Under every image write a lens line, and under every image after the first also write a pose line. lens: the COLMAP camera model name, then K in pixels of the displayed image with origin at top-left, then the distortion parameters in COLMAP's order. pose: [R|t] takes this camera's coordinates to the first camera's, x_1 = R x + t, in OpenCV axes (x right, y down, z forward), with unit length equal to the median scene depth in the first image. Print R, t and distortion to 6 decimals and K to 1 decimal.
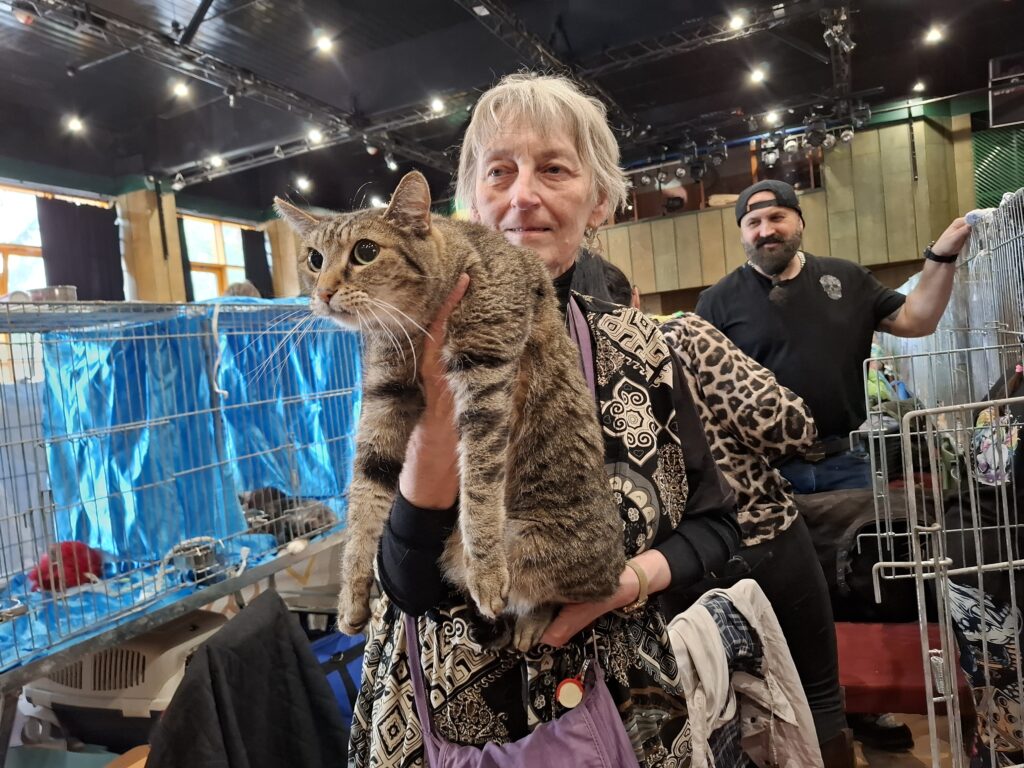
lens RADIAL K [[733.1, 0, 526.0], [0, 733.1, 381.3], [0, 0, 1]] dist [0.053234, -0.059326]
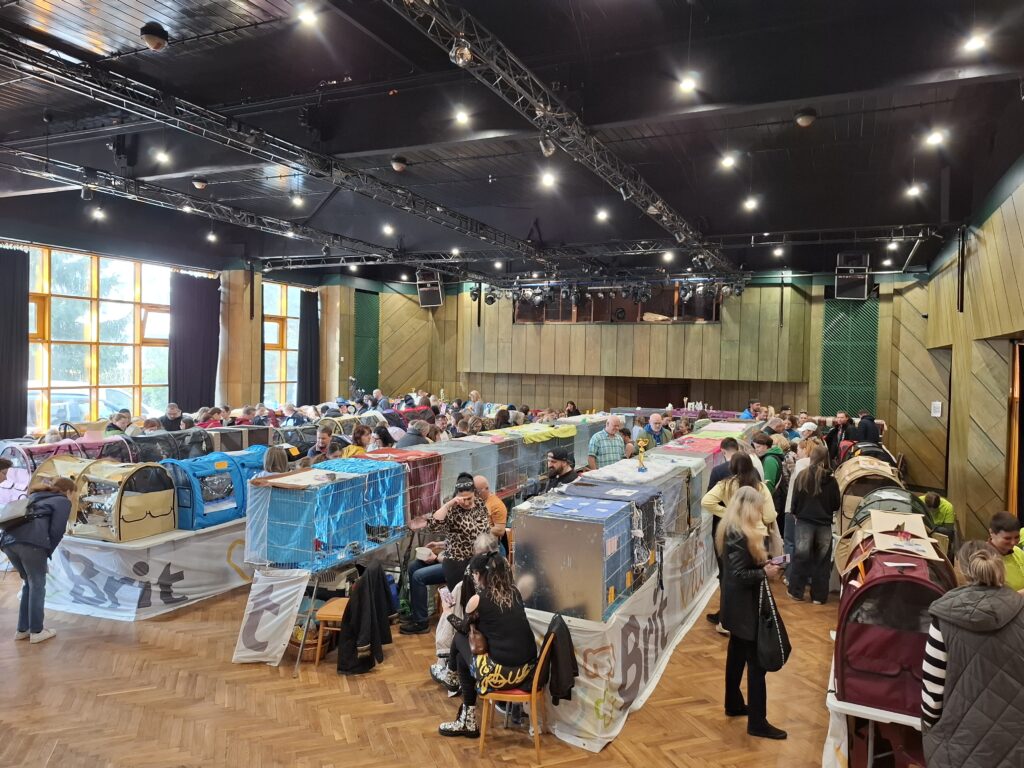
lens RADIAL K [[733.1, 0, 526.0], [0, 733.1, 381.3], [0, 0, 1]] dist [0.053234, -0.059326]
pose [[0.993257, 0.115870, 0.003833, 0.264889], [-0.115856, 0.993259, -0.003740, -0.649743], [-0.004240, 0.003270, 0.999986, -2.593621]]
